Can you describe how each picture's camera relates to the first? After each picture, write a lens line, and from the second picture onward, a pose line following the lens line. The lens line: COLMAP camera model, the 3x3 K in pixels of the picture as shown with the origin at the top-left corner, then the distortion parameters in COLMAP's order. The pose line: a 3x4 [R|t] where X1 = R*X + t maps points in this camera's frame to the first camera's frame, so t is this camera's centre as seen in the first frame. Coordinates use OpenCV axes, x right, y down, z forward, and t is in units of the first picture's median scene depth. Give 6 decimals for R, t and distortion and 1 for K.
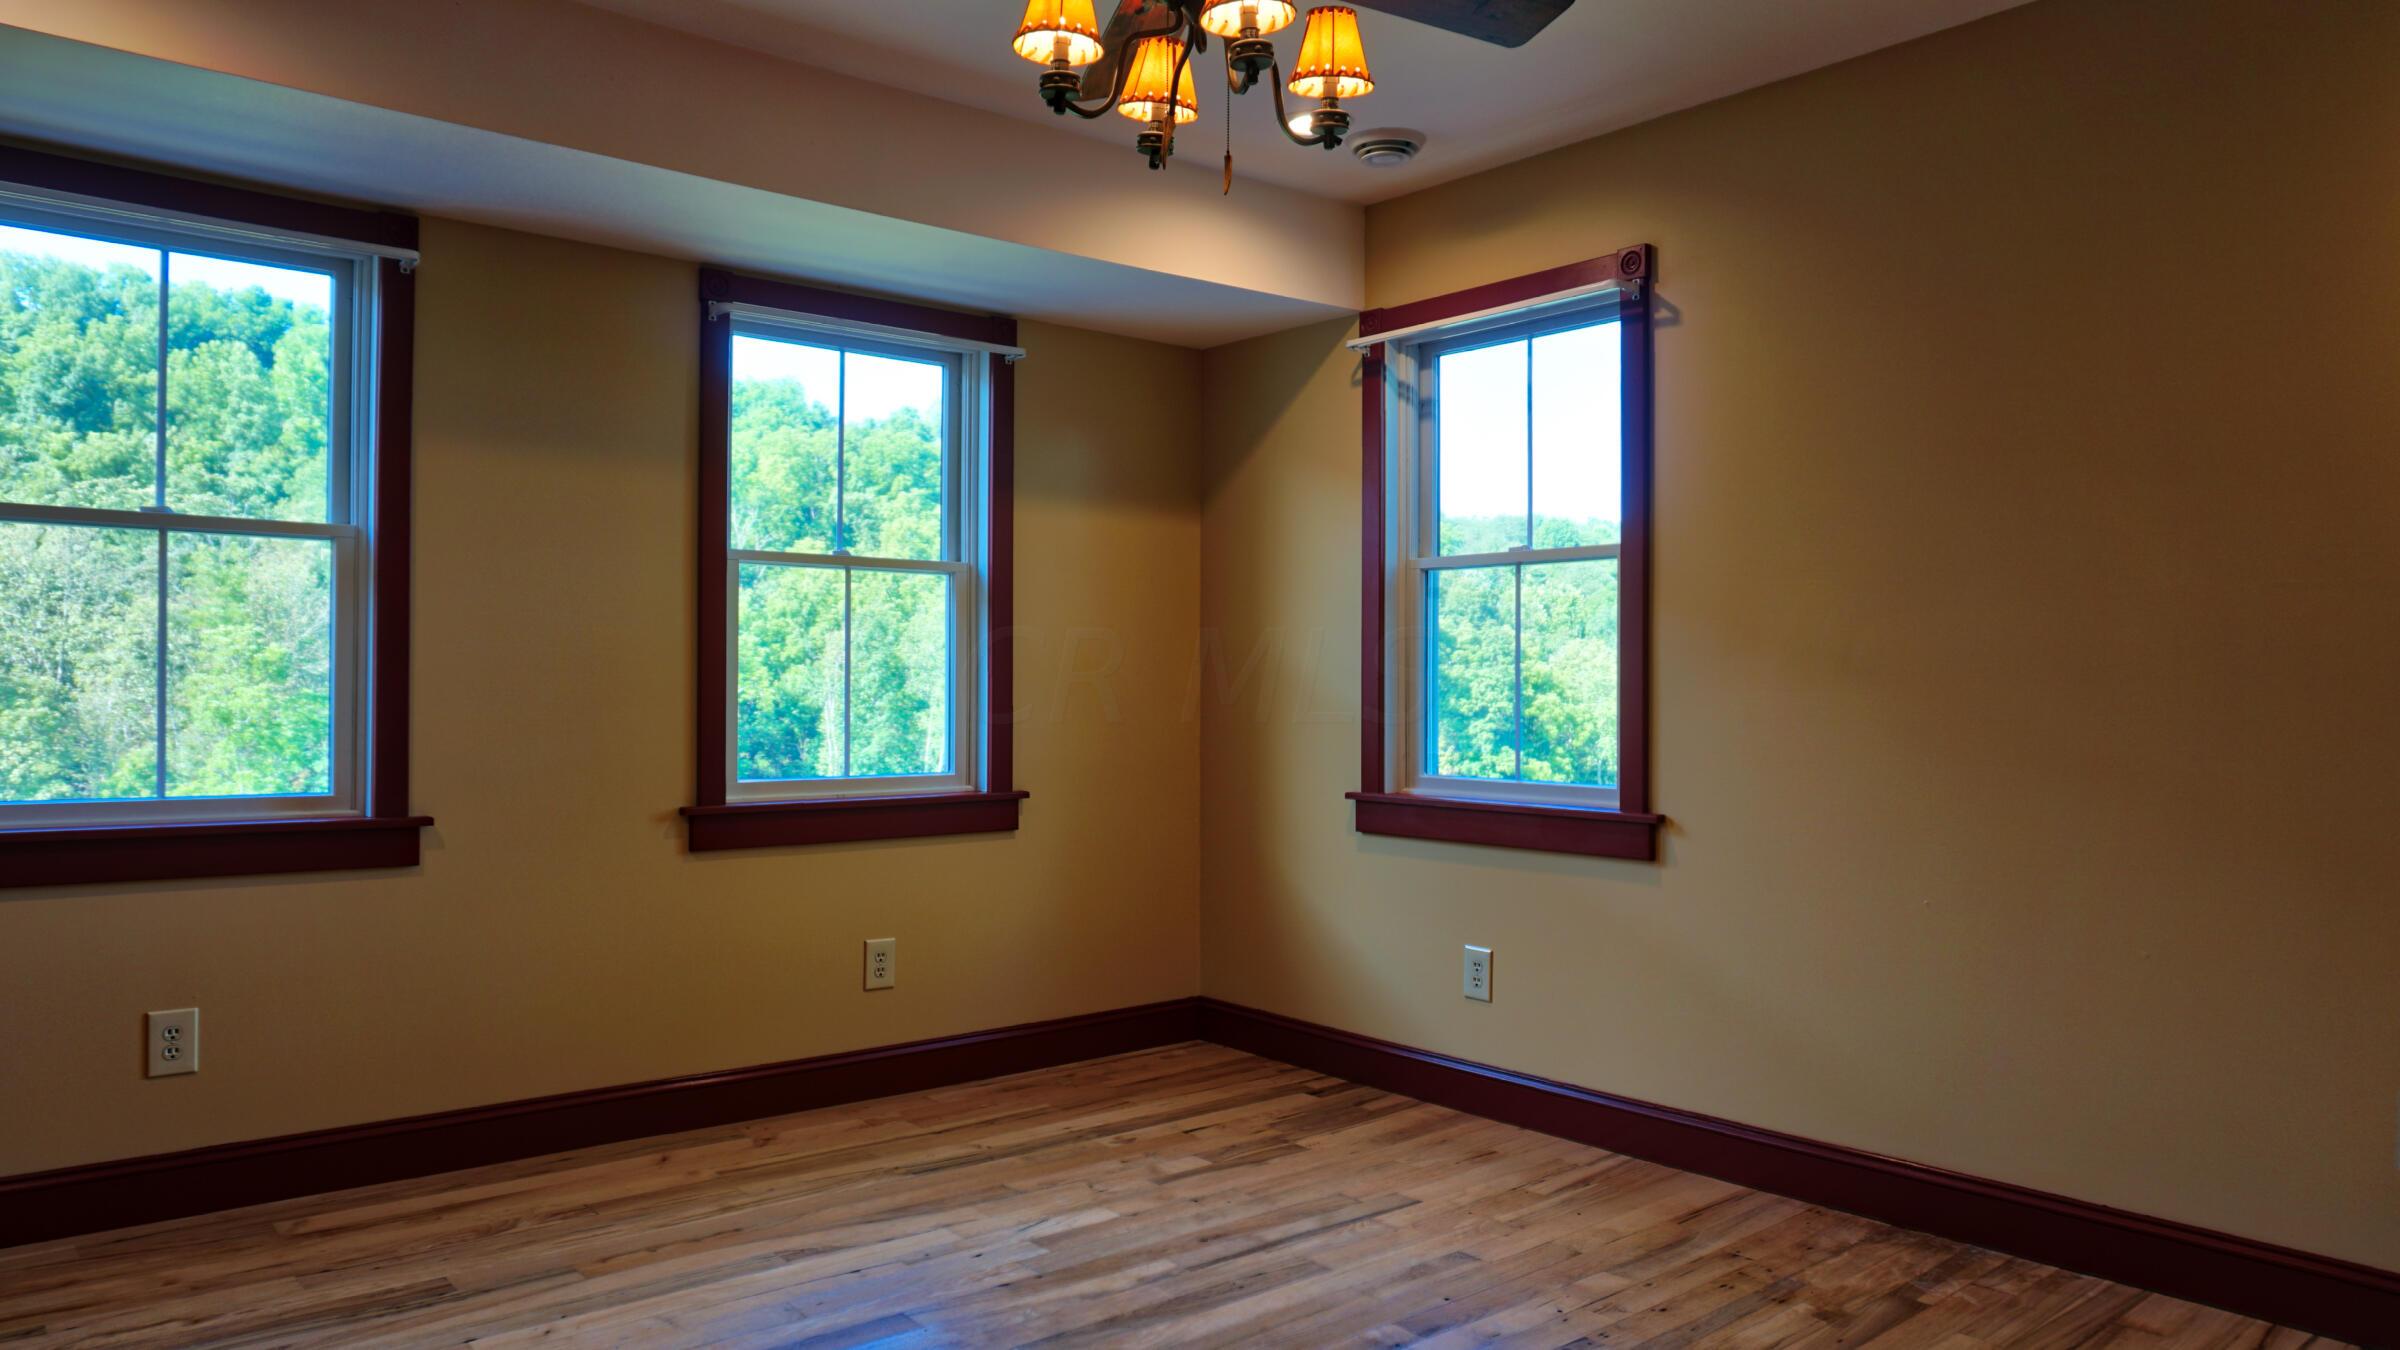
lens RADIAL K [[1611.4, 0, 1204.1], [0, 1611.4, 678.3], [0, 0, 1]] dist [-0.002674, -0.000740]
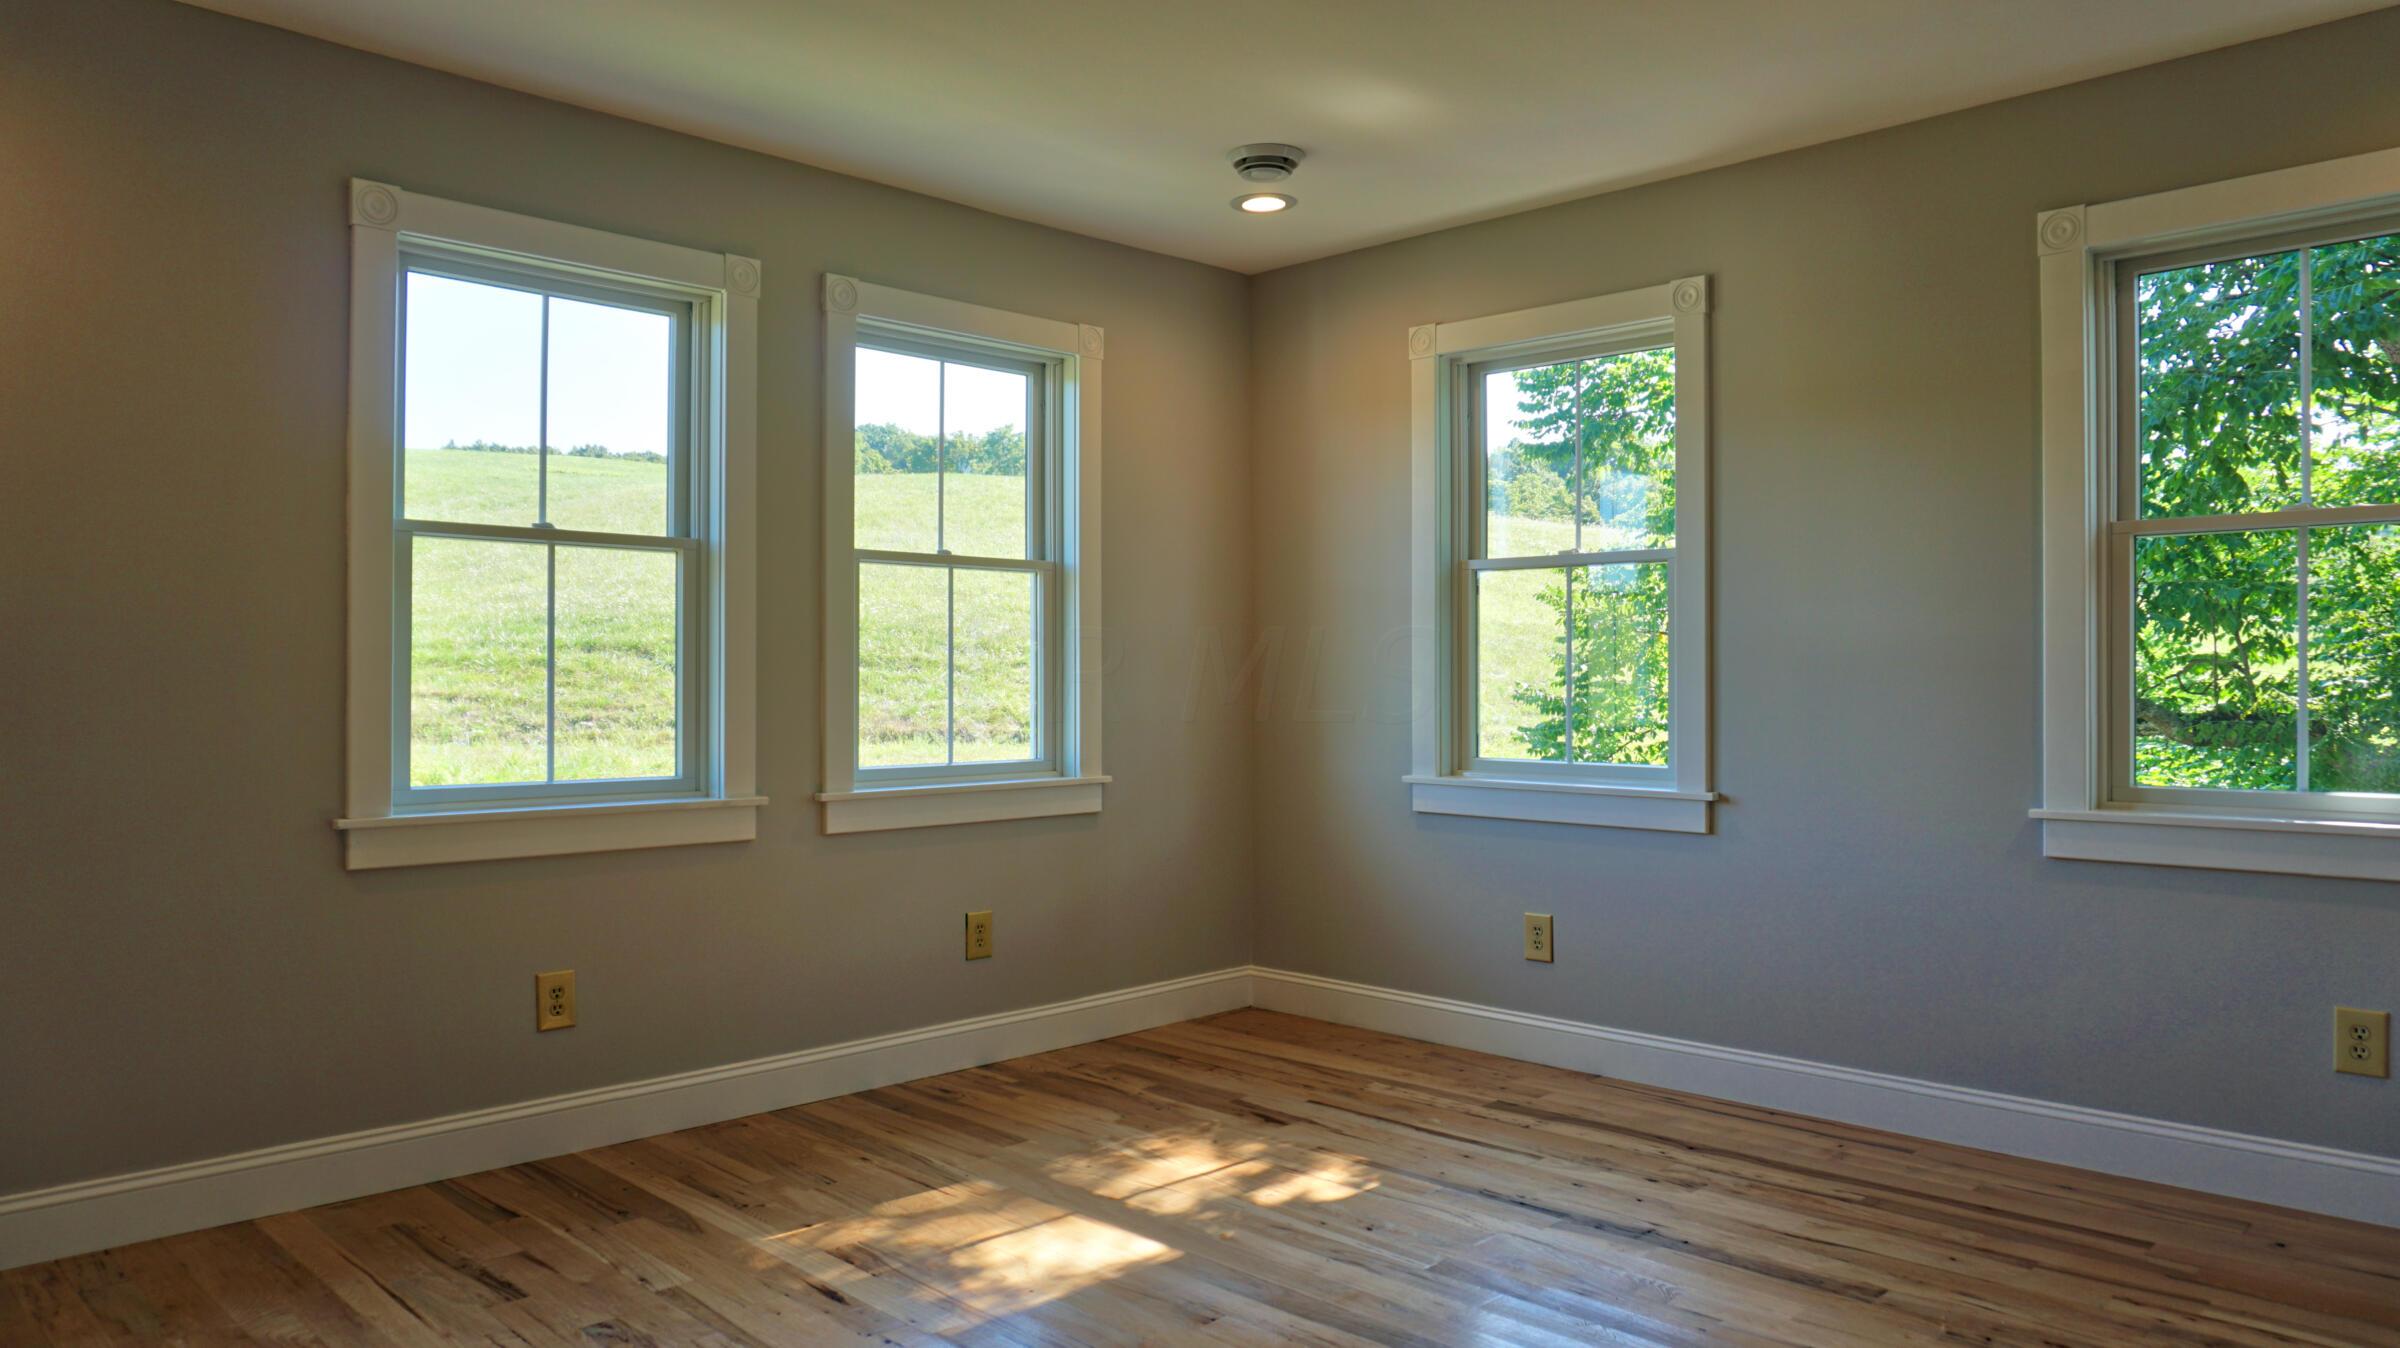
lens RADIAL K [[1611.4, 0, 1203.1], [0, 1611.4, 681.6], [0, 0, 1]] dist [-0.002674, -0.000740]
pose [[0.996961, -0.000207, 0.077906, -0.145272], [-0.000796, 0.999917, 0.012839, -0.006178], [-0.077902, -0.012862, 0.996878, -0.082368]]
